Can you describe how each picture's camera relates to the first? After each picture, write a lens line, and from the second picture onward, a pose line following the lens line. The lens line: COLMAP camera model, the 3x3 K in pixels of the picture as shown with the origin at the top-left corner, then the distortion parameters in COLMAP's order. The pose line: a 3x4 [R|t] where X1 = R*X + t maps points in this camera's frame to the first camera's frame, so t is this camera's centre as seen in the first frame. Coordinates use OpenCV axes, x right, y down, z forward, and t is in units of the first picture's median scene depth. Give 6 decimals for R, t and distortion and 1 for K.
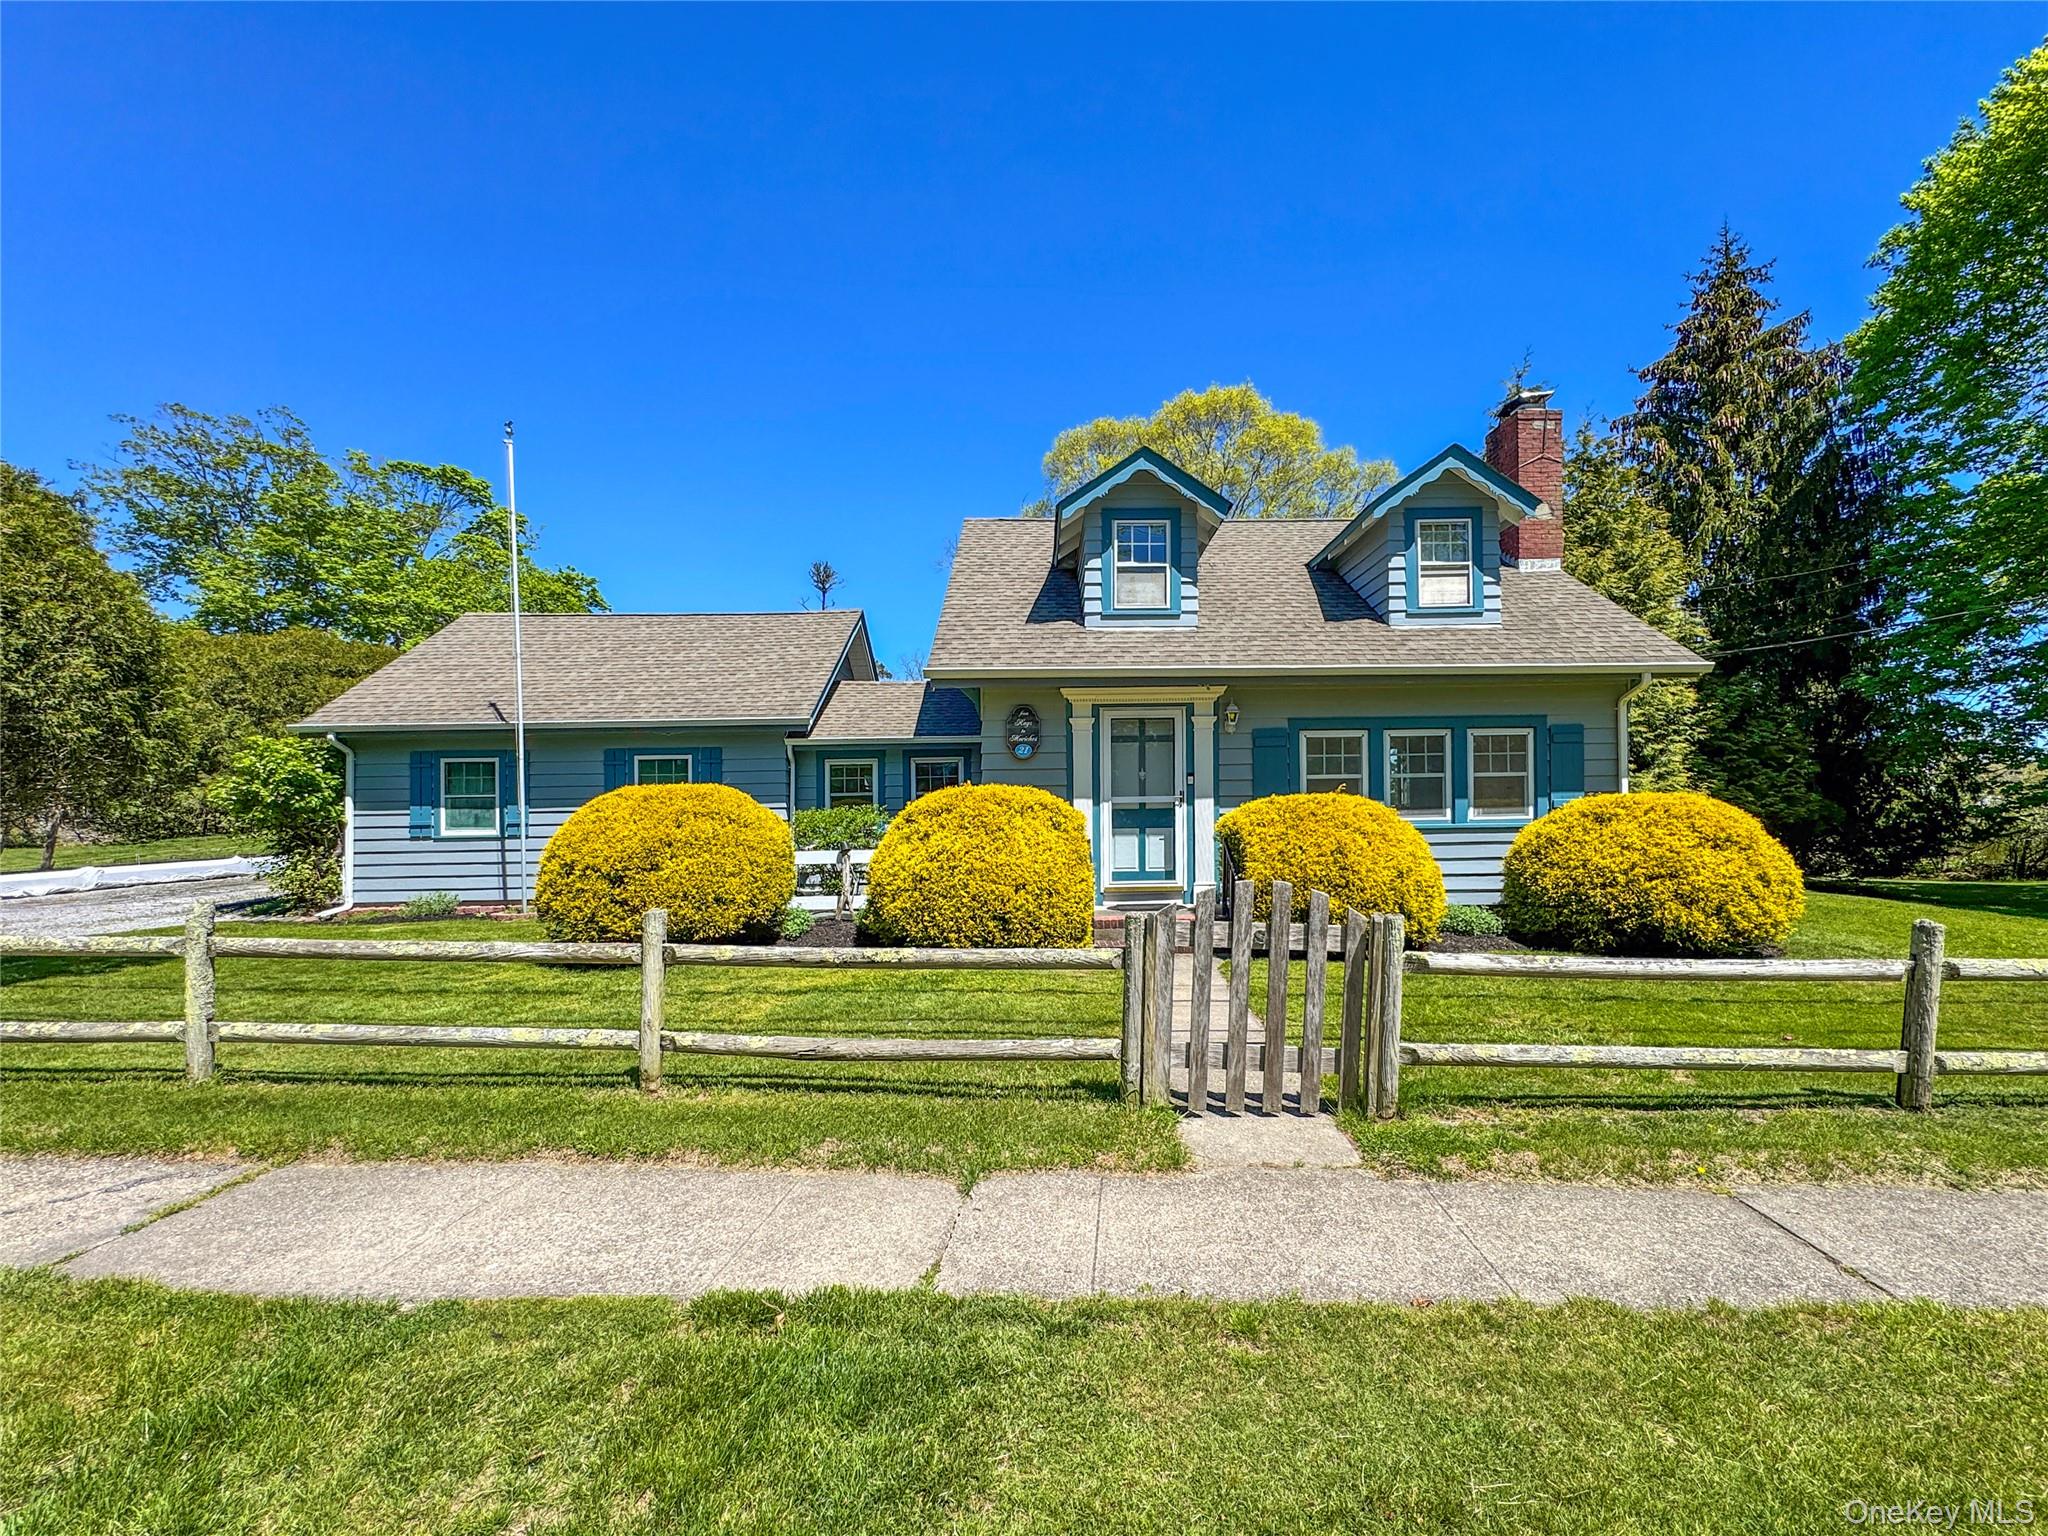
lens RADIAL K [[825.0, 0, 1023.7], [0, 825.0, 778.9], [0, 0, 1]] dist [-0.027809, 0.012659]
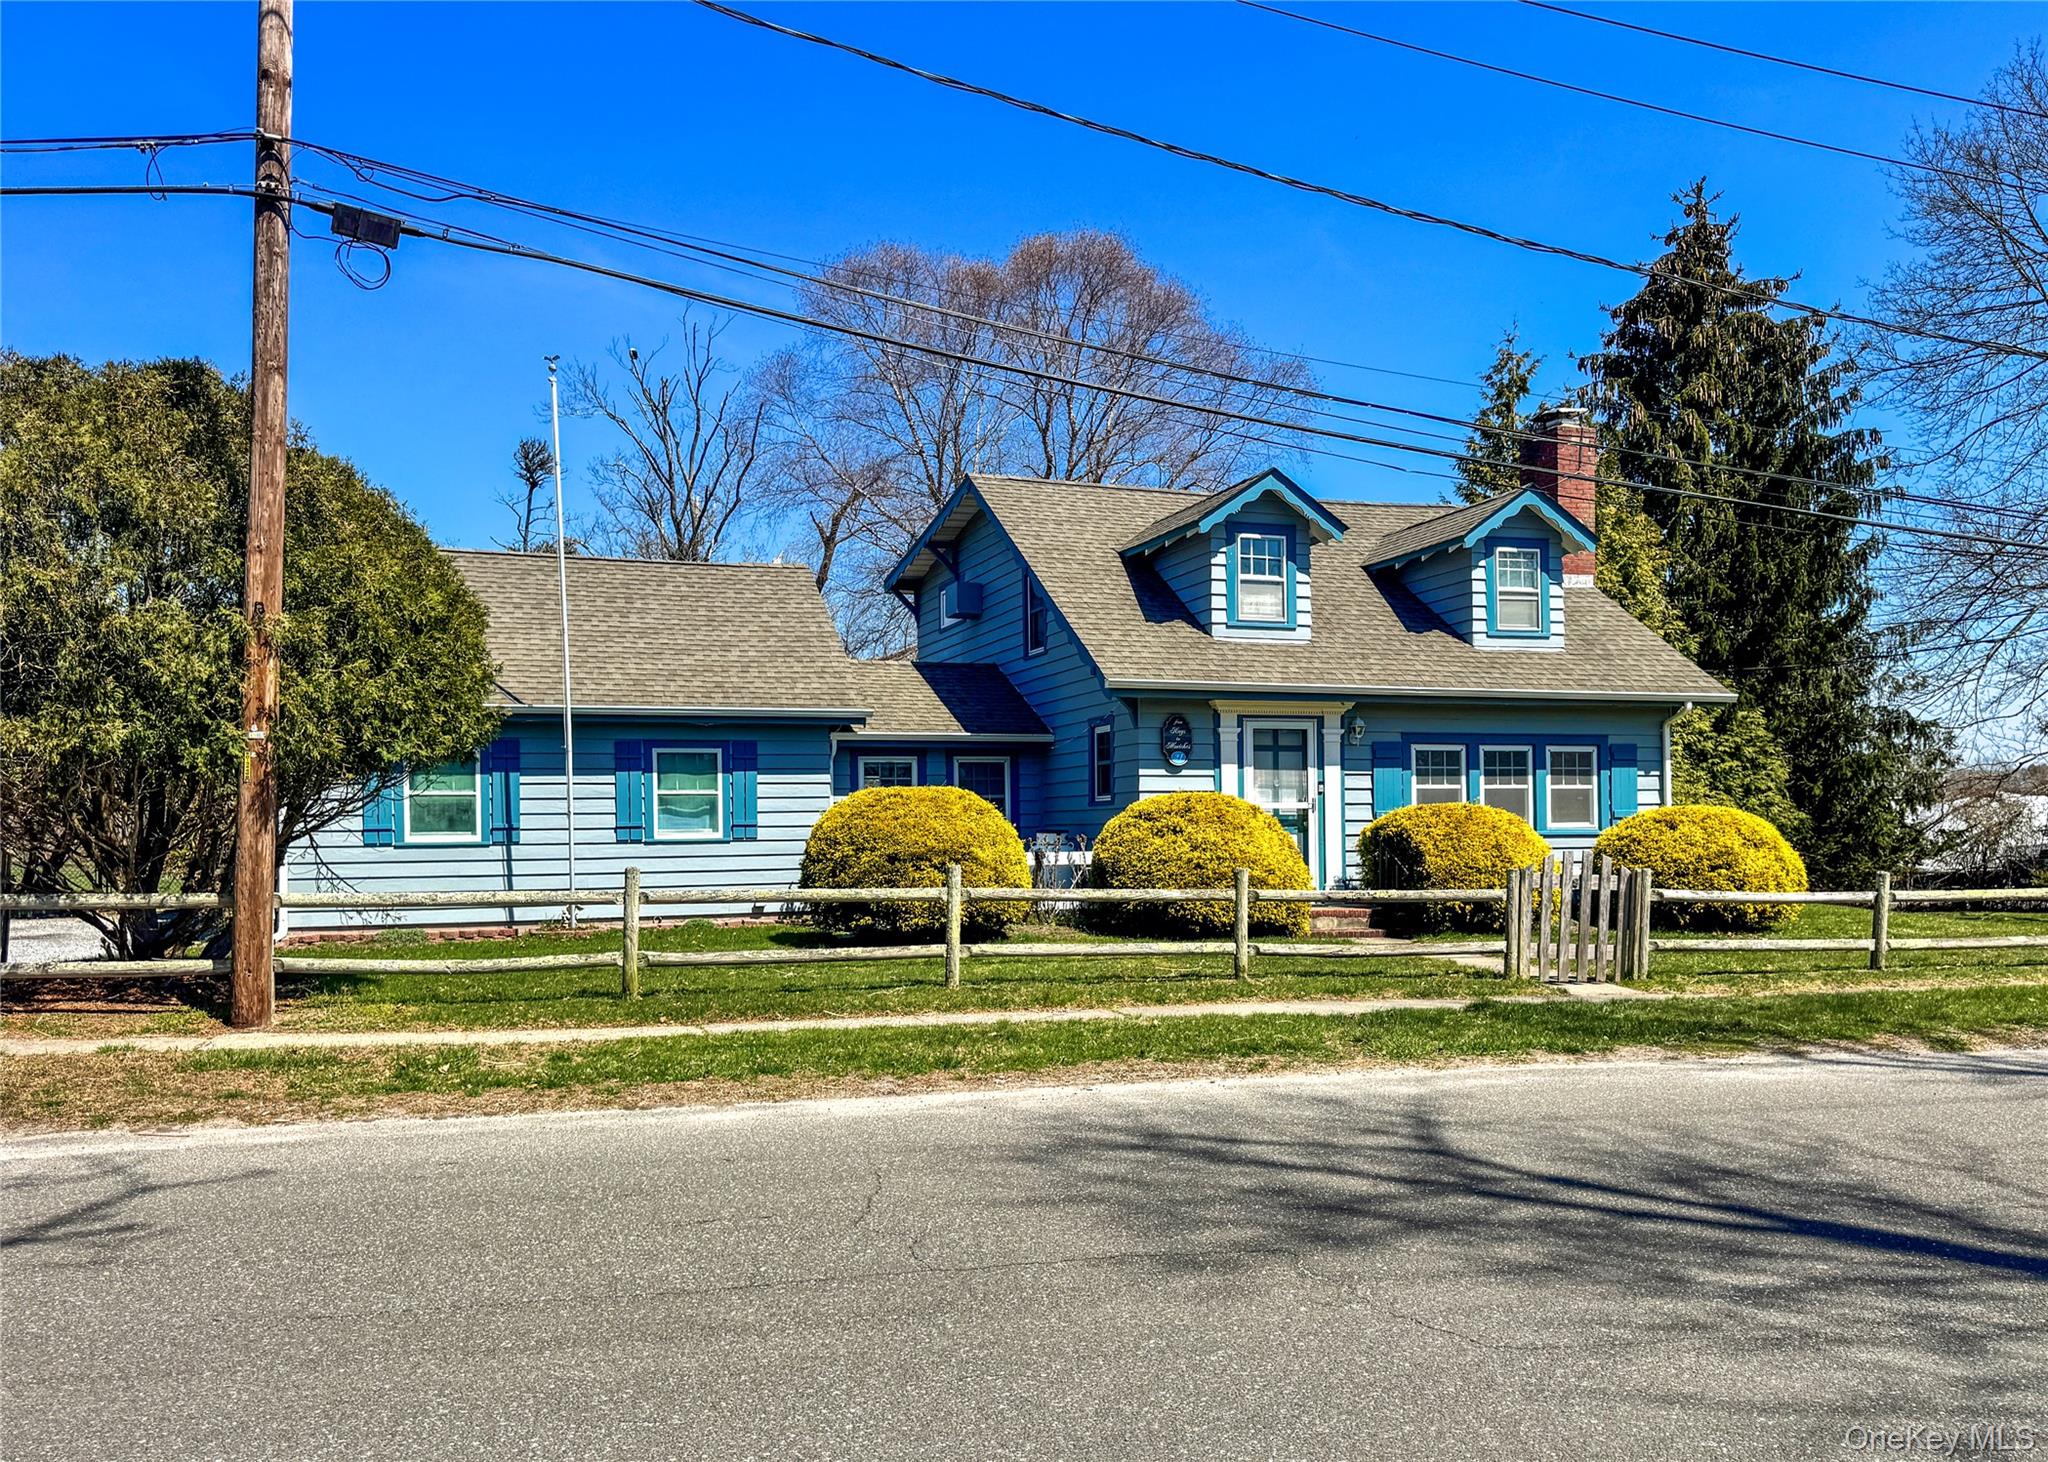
lens RADIAL K [[1324.3, 0, 1024.0], [0, 1324.3, 731.0], [0, 0, 1]] dist [0.000152, -0.001393]
pose [[0.966077, 0.026595, 0.256879, -0.587574], [-0.017700, 0.999163, -0.036876, -0.002705], [-0.257645, 0.031078, 0.965740, -0.533865]]
